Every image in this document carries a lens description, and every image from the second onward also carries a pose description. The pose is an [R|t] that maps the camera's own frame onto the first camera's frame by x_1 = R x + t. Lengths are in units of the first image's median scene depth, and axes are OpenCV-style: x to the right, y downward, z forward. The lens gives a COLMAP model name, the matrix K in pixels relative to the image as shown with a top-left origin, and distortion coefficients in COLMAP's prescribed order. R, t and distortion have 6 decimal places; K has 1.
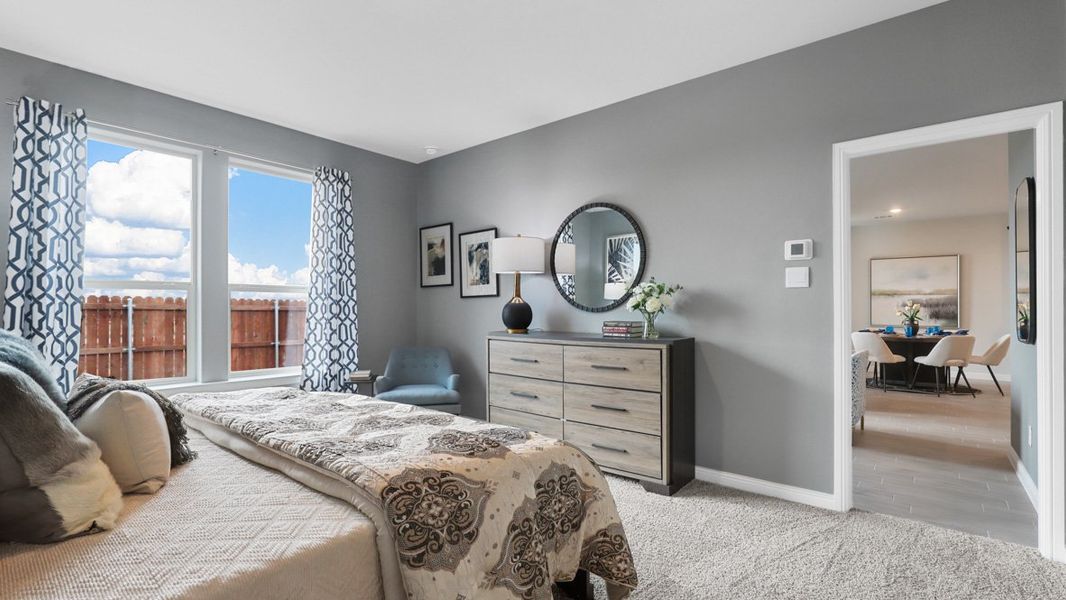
lens RADIAL K [[489.2, 0, 533.7], [0, 489.2, 305.1], [0, 0, 1]] dist [0.001045, -0.000153]
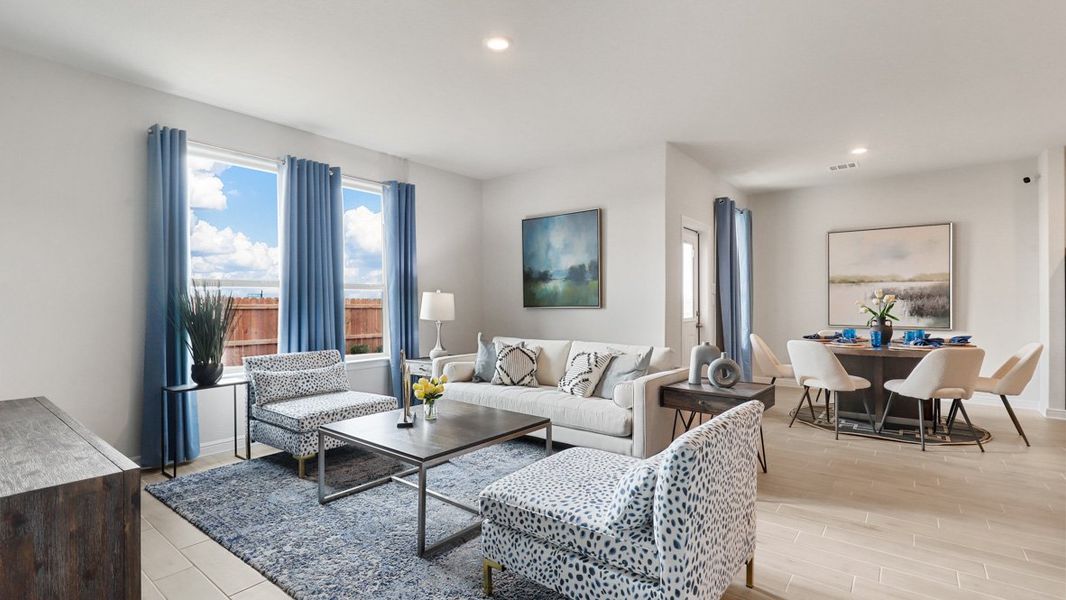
lens RADIAL K [[489.2, 0, 533.7], [0, 489.2, 305.1], [0, 0, 1]] dist [0.001045, -0.000153]
pose [[0.999727, -0.005907, 0.022602, 0.321546], [0.005651, 0.999919, 0.011383, 0.001563], [-0.022667, -0.011252, 0.999680, 0.393589]]
